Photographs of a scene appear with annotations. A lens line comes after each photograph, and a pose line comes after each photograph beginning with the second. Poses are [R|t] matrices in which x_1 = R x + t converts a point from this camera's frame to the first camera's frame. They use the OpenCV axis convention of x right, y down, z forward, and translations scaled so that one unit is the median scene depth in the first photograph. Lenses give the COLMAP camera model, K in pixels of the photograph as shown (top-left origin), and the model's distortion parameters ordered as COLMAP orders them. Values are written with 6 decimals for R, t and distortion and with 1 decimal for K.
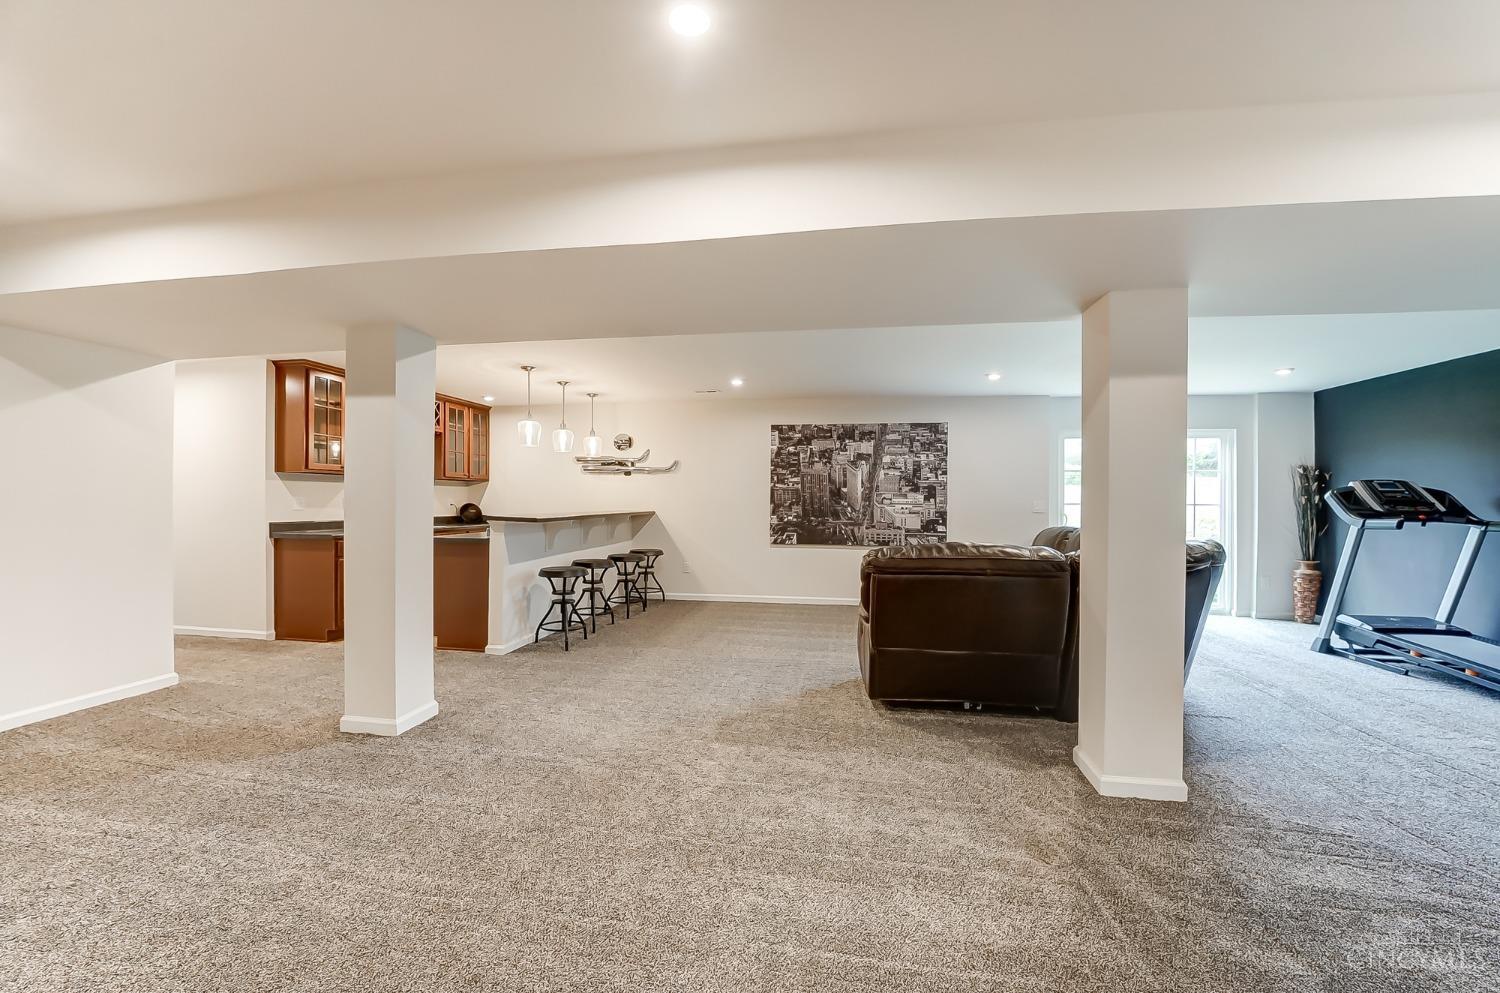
lens RADIAL K [[623.2, 0, 748.2], [0, 623.2, 502.4], [0, 0, 1]] dist [-0.028837, 0.000089]
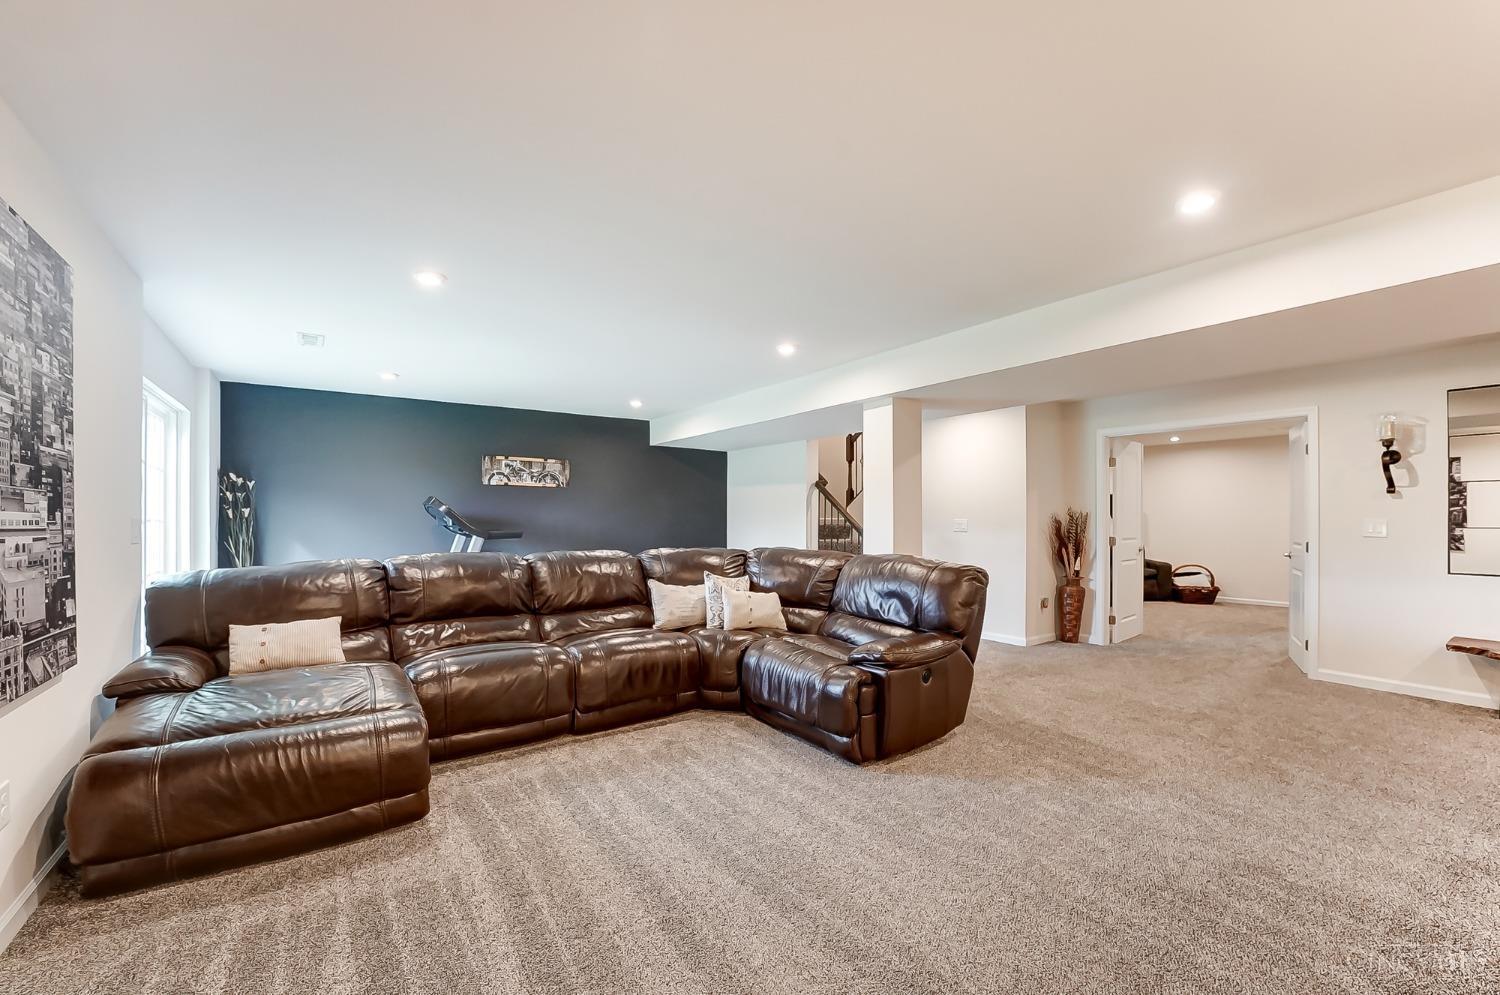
lens RADIAL K [[615.8, 0, 747.9], [0, 615.8, 513.9], [0, 0, 1]] dist [-0.026906, 0.000050]
pose [[-0.694065, -0.003667, 0.719903, -0.126960], [-0.002727, 0.999993, 0.002464, -0.006091], [-0.719907, -0.000253, -0.694070, 0.938514]]
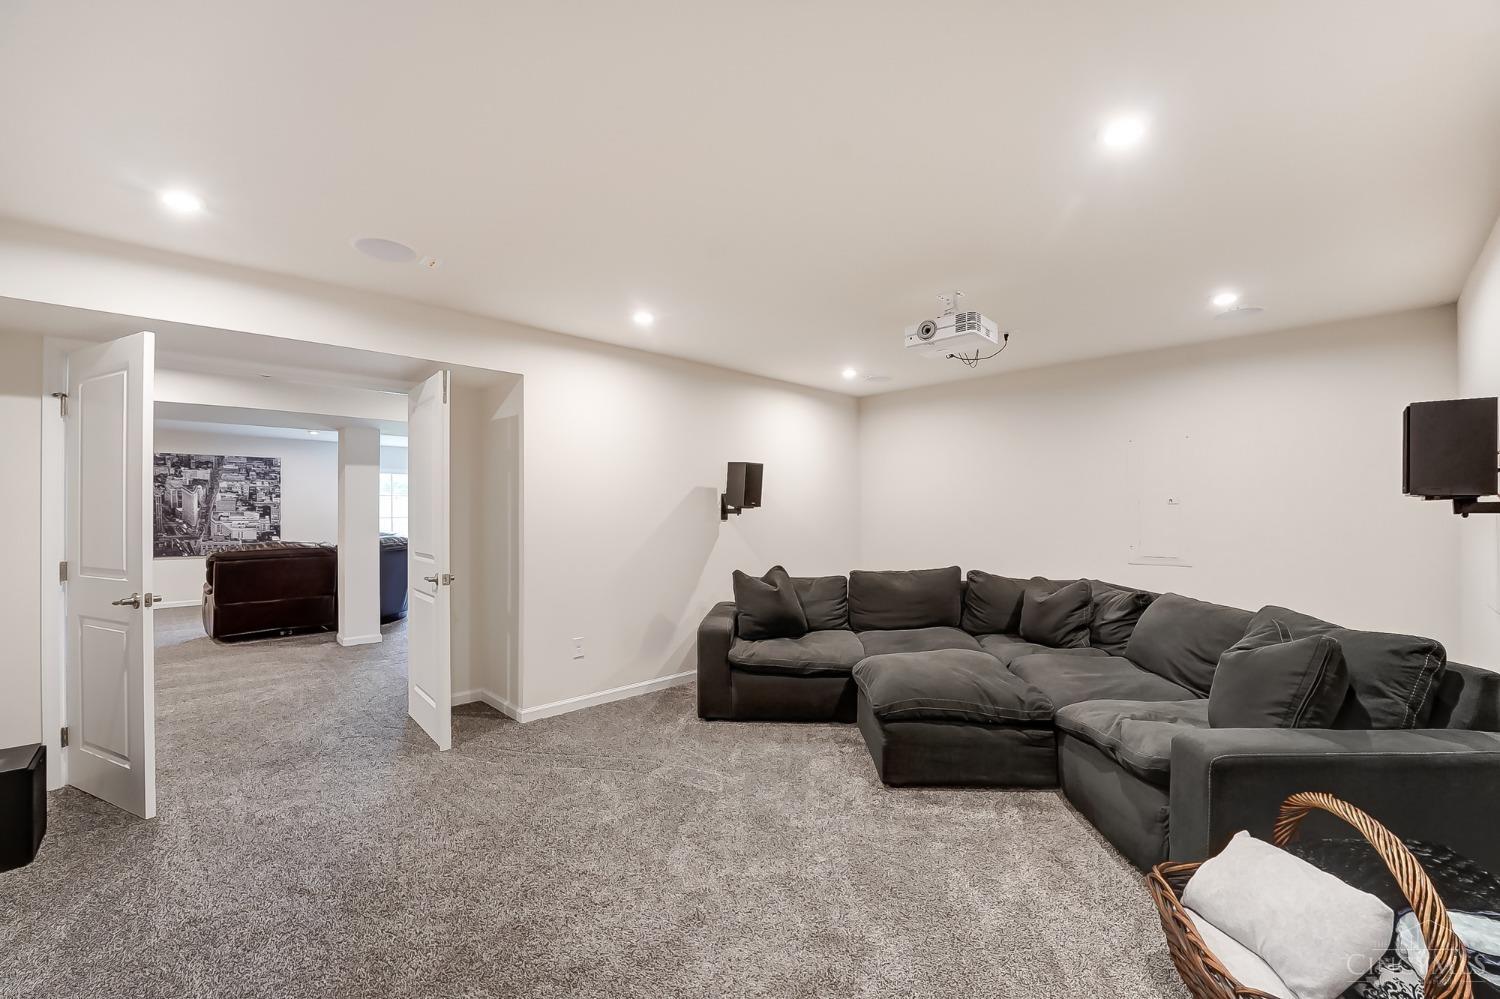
lens RADIAL K [[612.4, 0, 750.0], [0, 612.4, 499.5], [0, 0, 1]] dist [-0.030814, -0.000018]
pose [[0.587123, 0.002263, 0.809495, -0.124887], [0.016444, 0.999756, -0.014721, -0.004837], [-0.809331, 0.021954, 0.586942, -0.544248]]
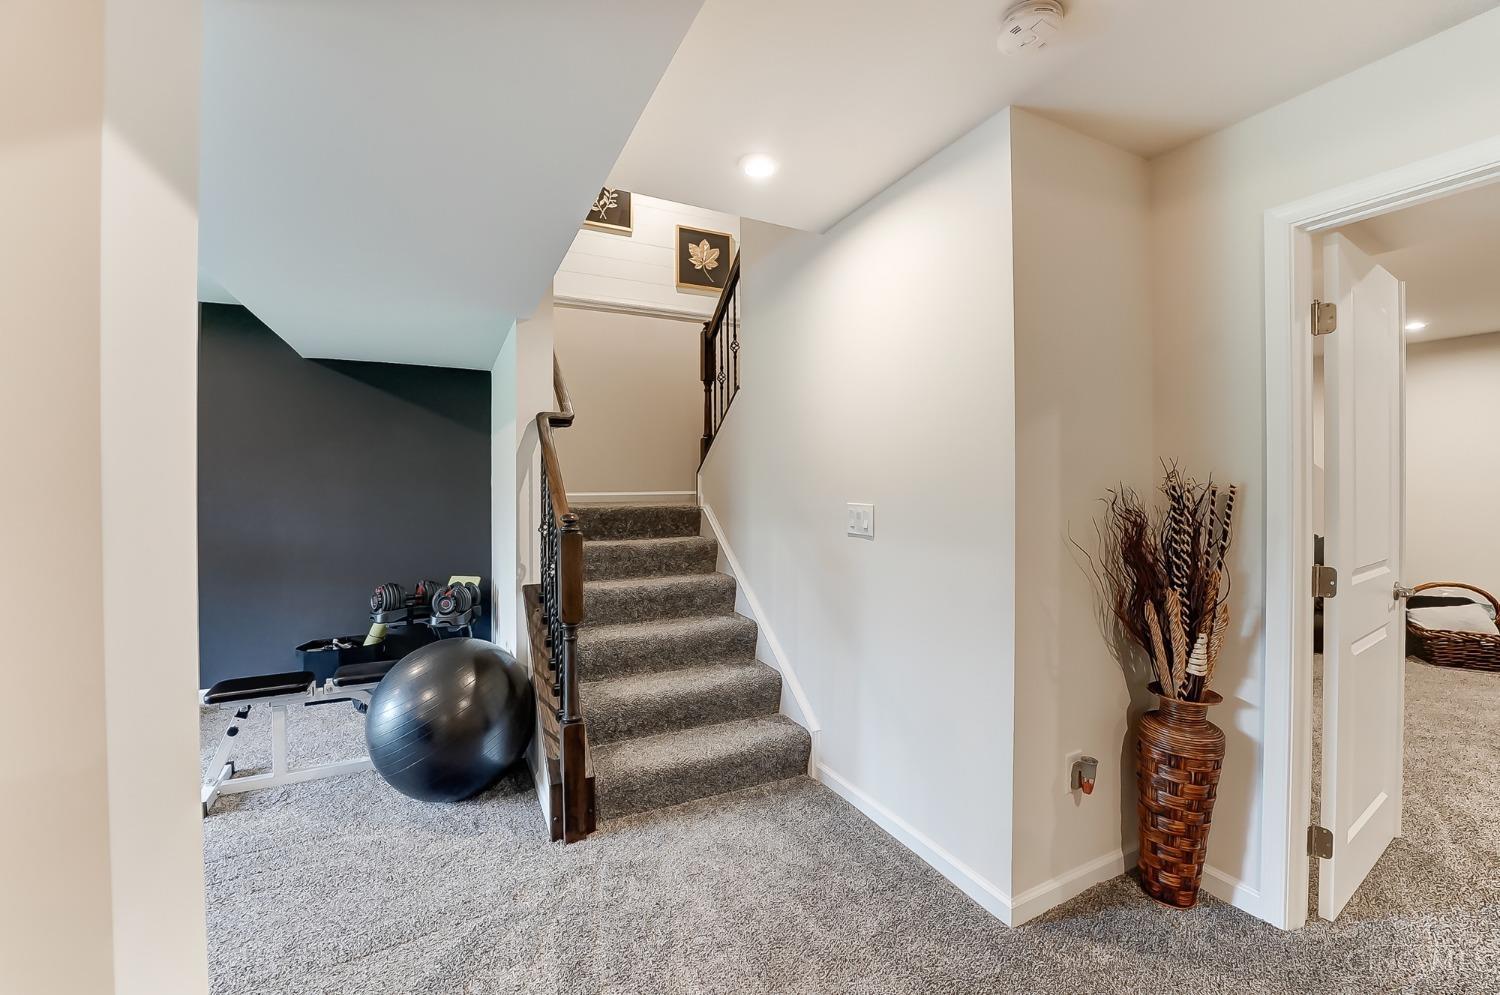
lens RADIAL K [[621.5, 0, 753.9], [0, 621.5, 482.8], [0, 0, 1]] dist [-0.022937, 0.000081]
pose [[-0.592356, -0.006710, 0.805648, 0.066395], [0.004113, 0.999927, 0.011353, -0.012715], [-0.805666, 0.010039, -0.592285, 0.331660]]
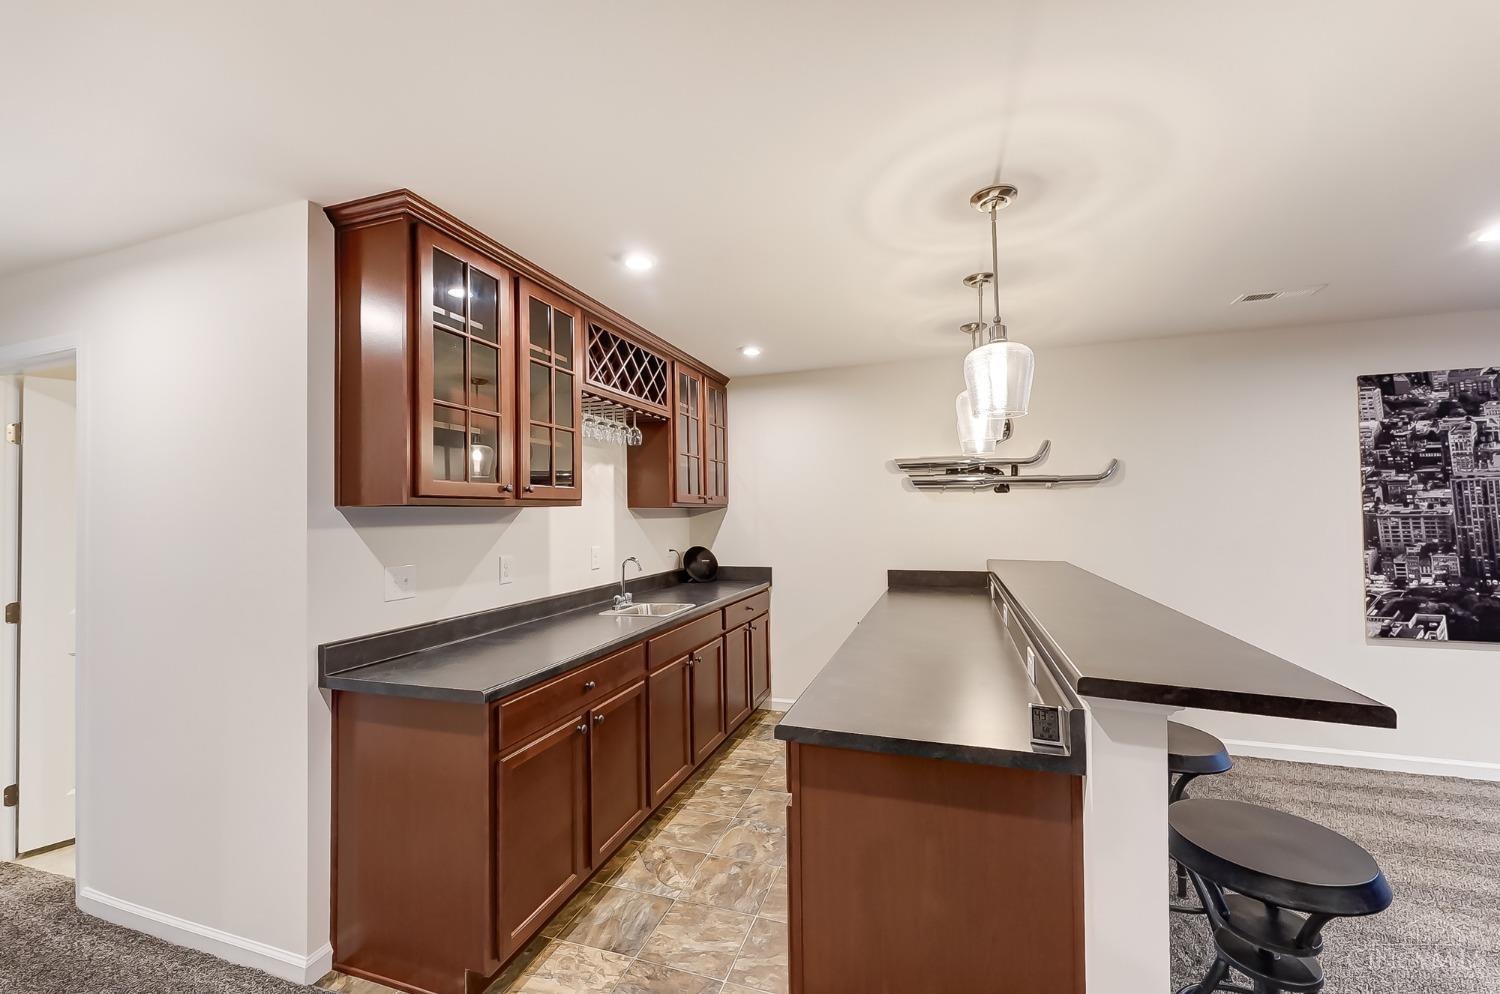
lens RADIAL K [[599.0, 0, 743.9], [0, 599.0, 497.9], [0, 0, 1]] dist [0.002508, -0.000206]
pose [[0.986622, -0.019640, -0.161840, -0.343942], [0.015636, 0.999540, -0.025981, -0.030746], [0.162276, 0.023103, 0.986475, 0.499795]]
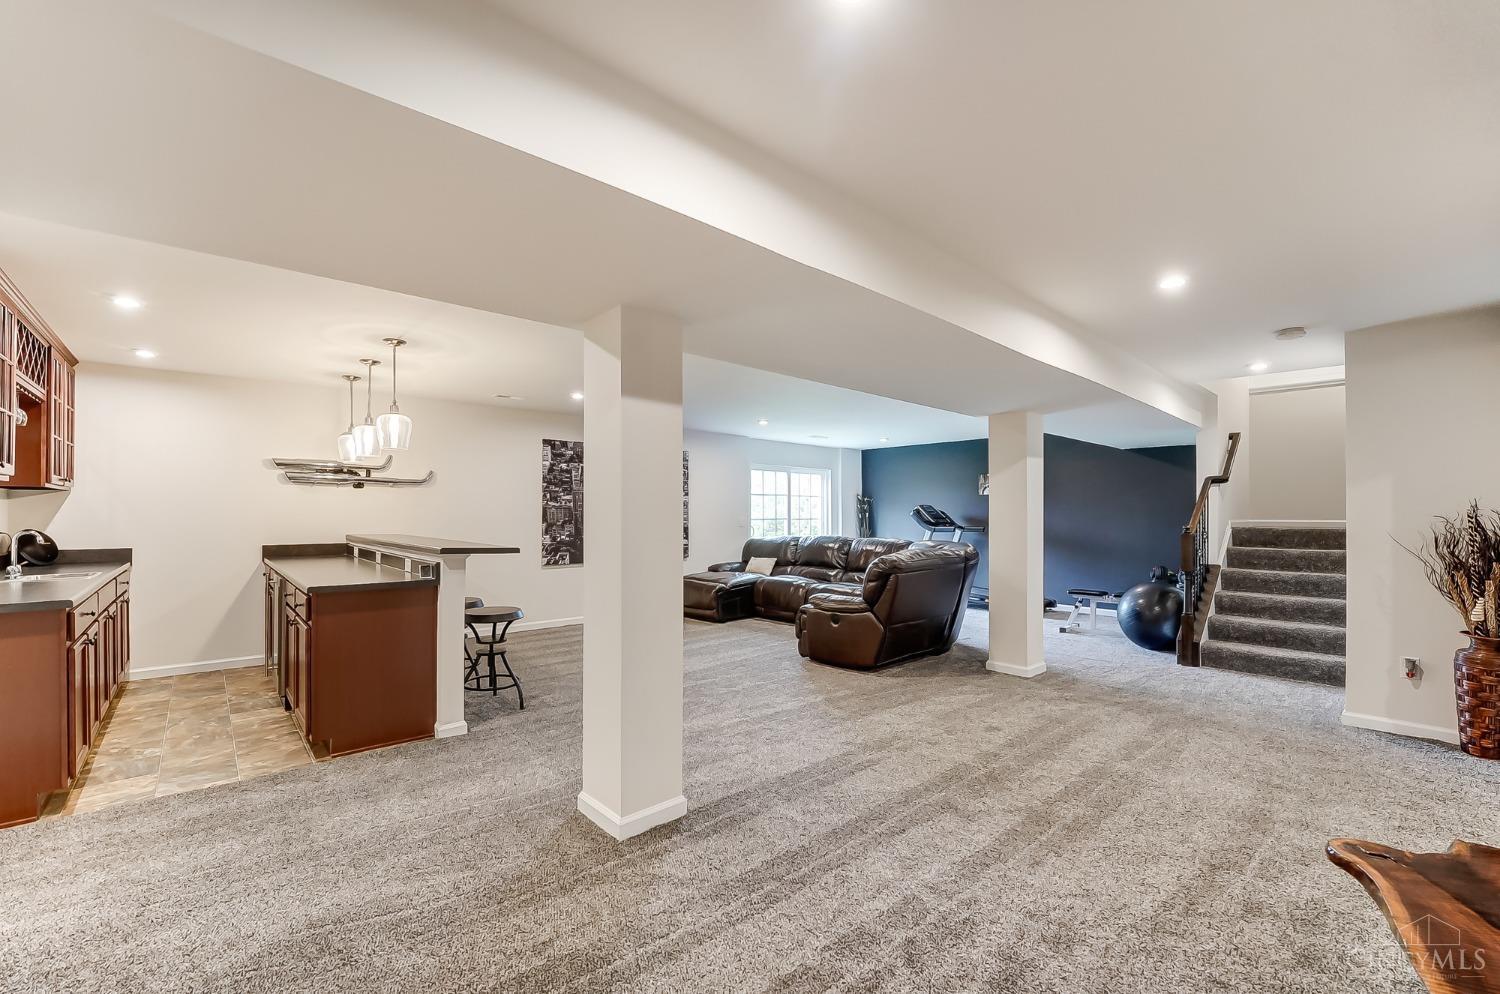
lens RADIAL K [[623.2, 0, 748.2], [0, 623.2, 502.9], [0, 0, 1]] dist [-0.028837, 0.000089]
pose [[0.616543, 0.009308, 0.787266, -0.517225], [0.005780, 0.999850, -0.016349, -0.010850], [-0.787300, 0.014630, 0.616397, 0.180458]]
